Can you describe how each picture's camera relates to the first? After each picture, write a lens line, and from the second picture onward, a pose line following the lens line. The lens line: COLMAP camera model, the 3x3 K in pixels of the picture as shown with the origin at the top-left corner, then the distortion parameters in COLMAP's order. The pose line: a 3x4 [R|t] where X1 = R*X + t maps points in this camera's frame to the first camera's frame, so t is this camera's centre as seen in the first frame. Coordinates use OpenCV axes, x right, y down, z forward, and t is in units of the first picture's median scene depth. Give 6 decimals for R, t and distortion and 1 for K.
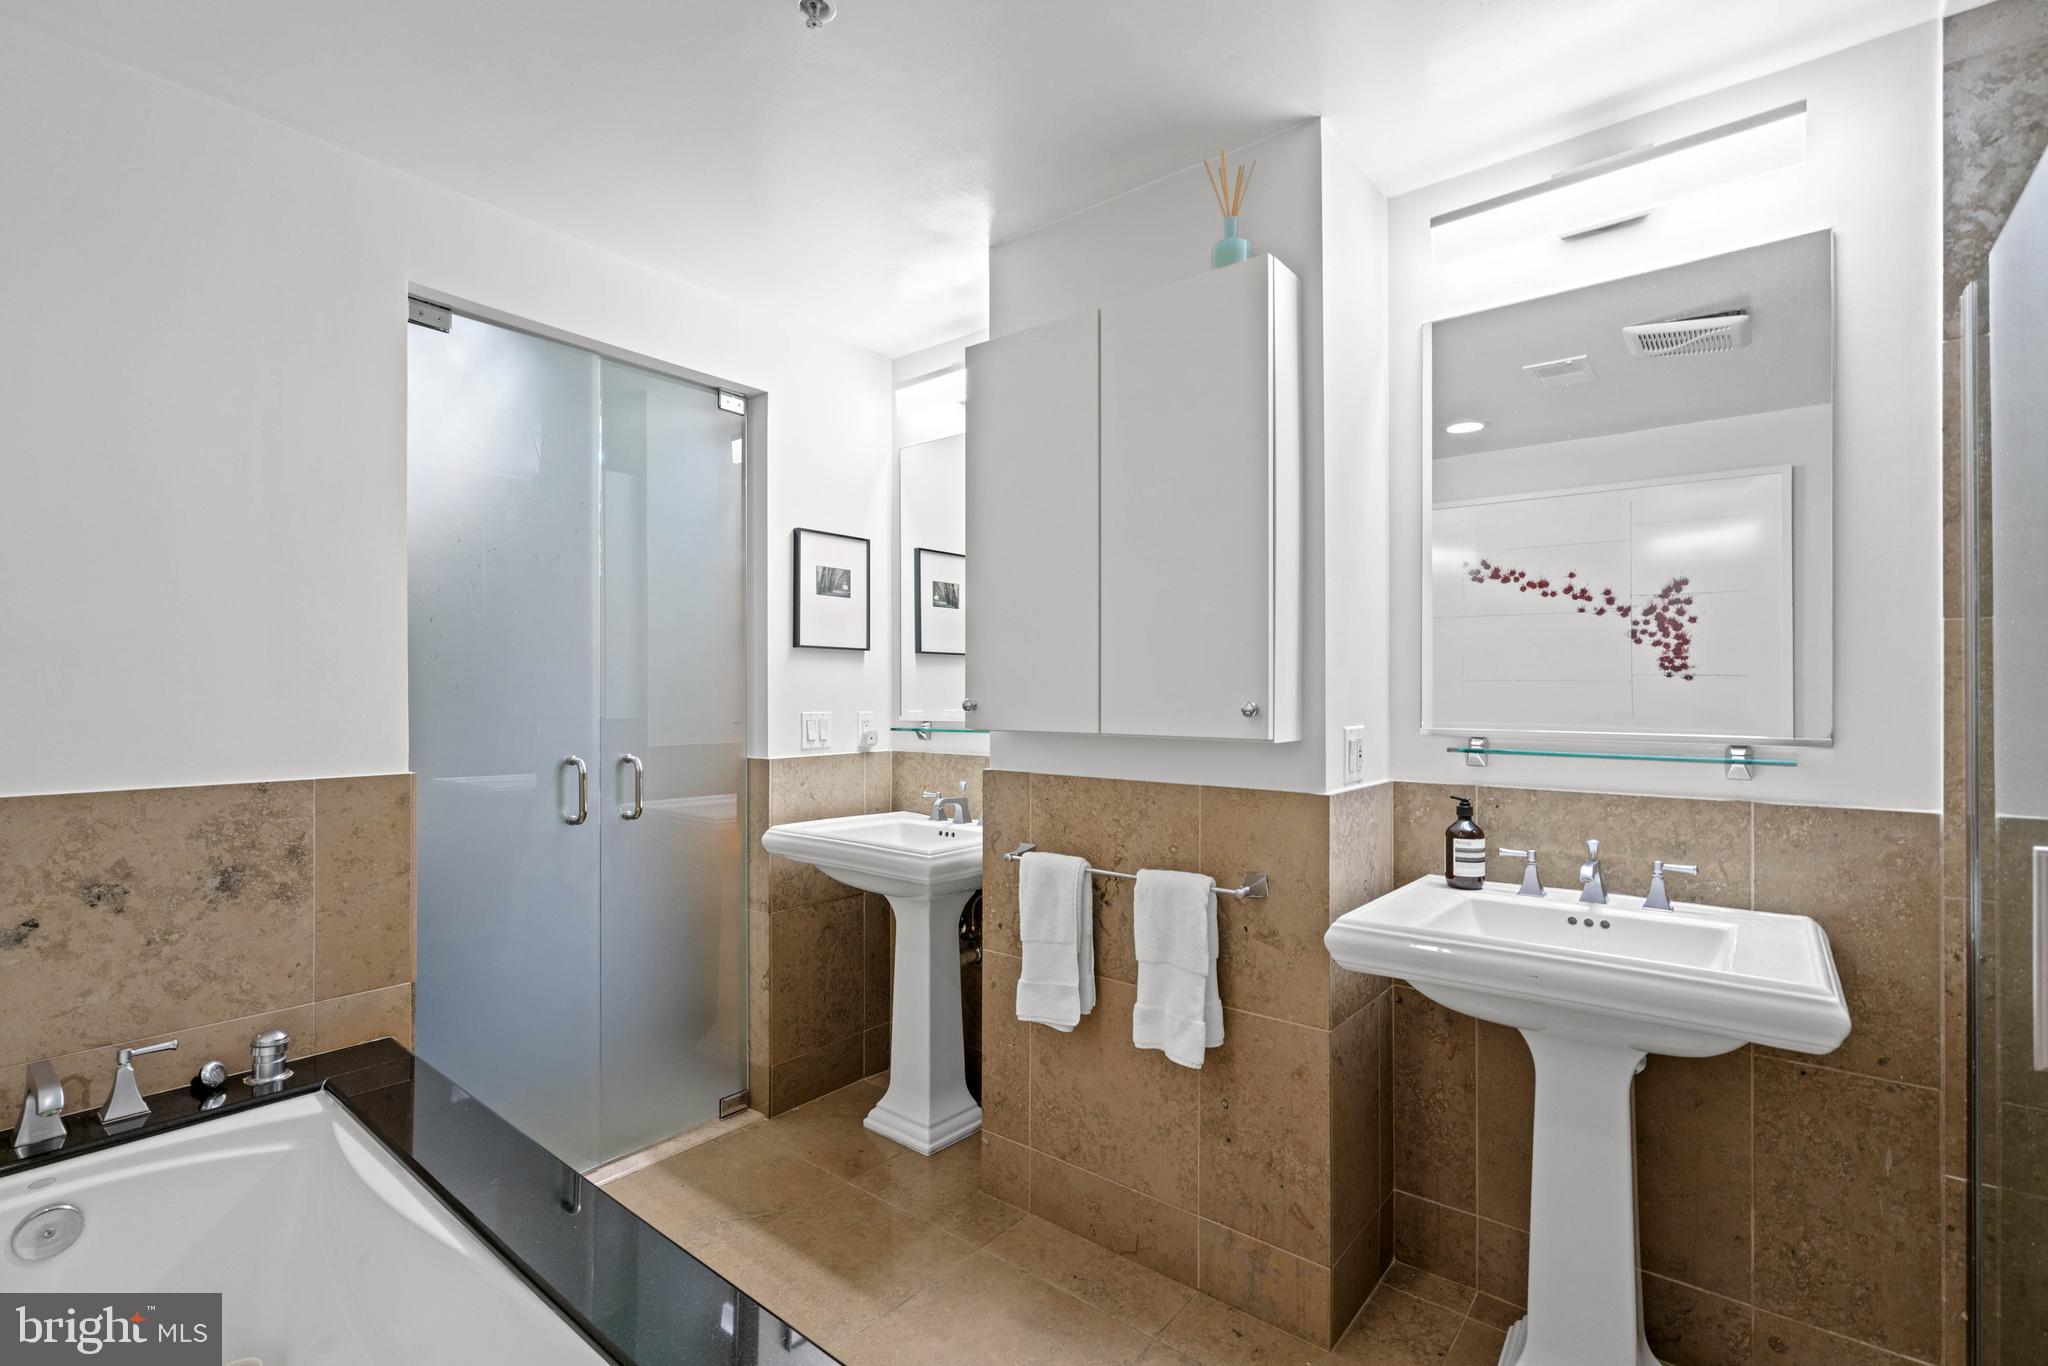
lens RADIAL K [[923.6, 0, 1007.8], [0, 923.6, 690.5], [0, 0, 1]] dist [-0.001094, 0.000391]
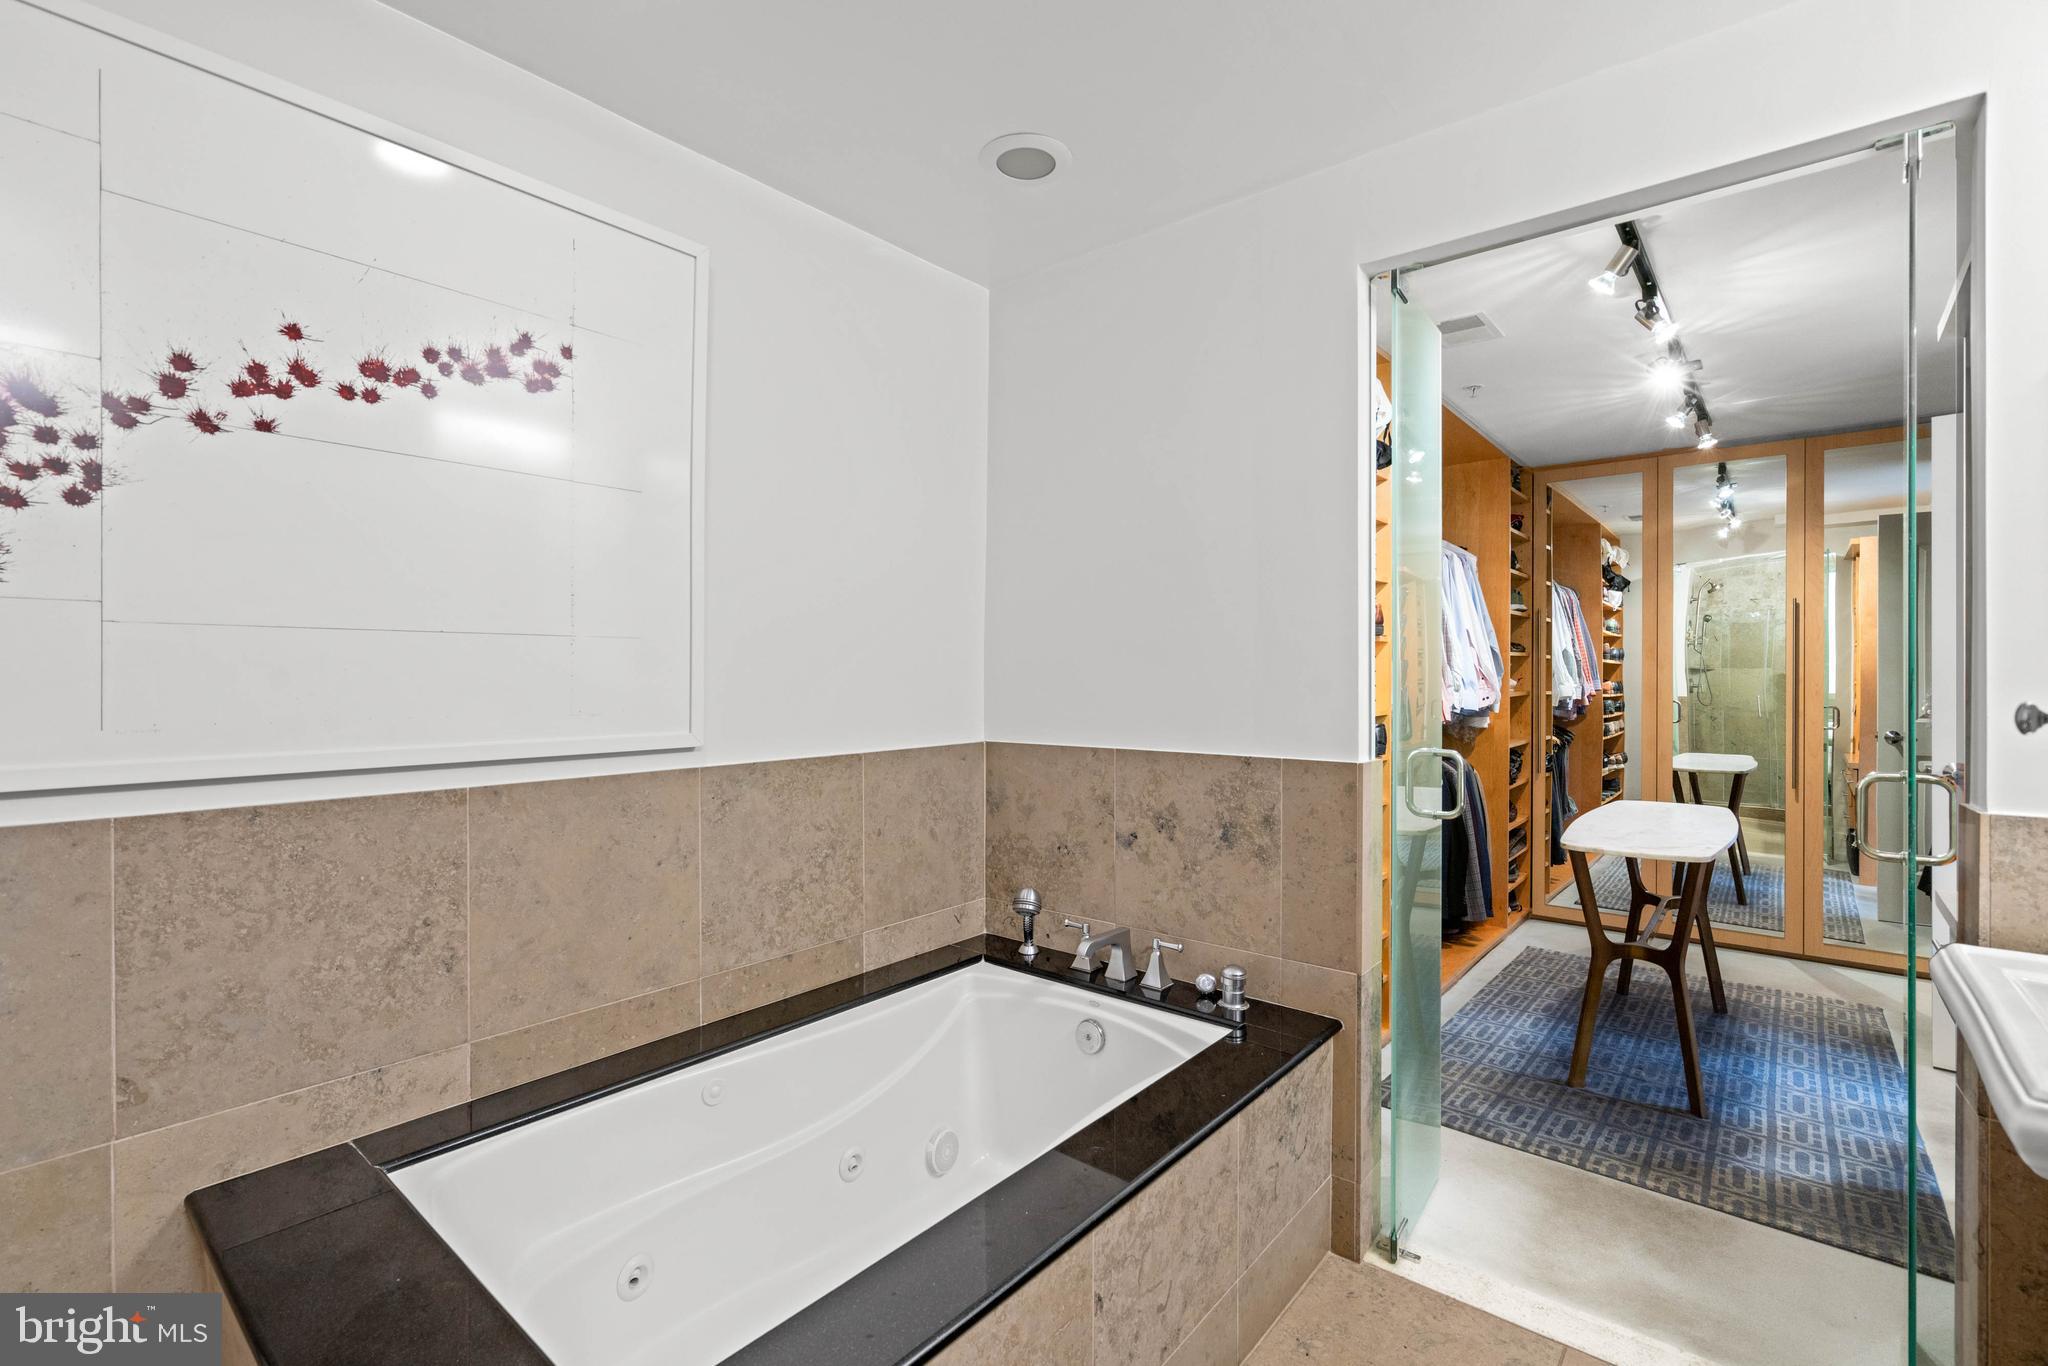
lens RADIAL K [[923.6, 0, 1007.8], [0, 923.6, 690.5], [0, 0, 1]] dist [-0.001094, 0.000391]
pose [[-0.015720, 0.007197, -0.999851, 0.390065], [-0.000951, 0.999974, 0.007213, 0.006858], [0.999876, 0.001065, -0.015712, 0.728704]]
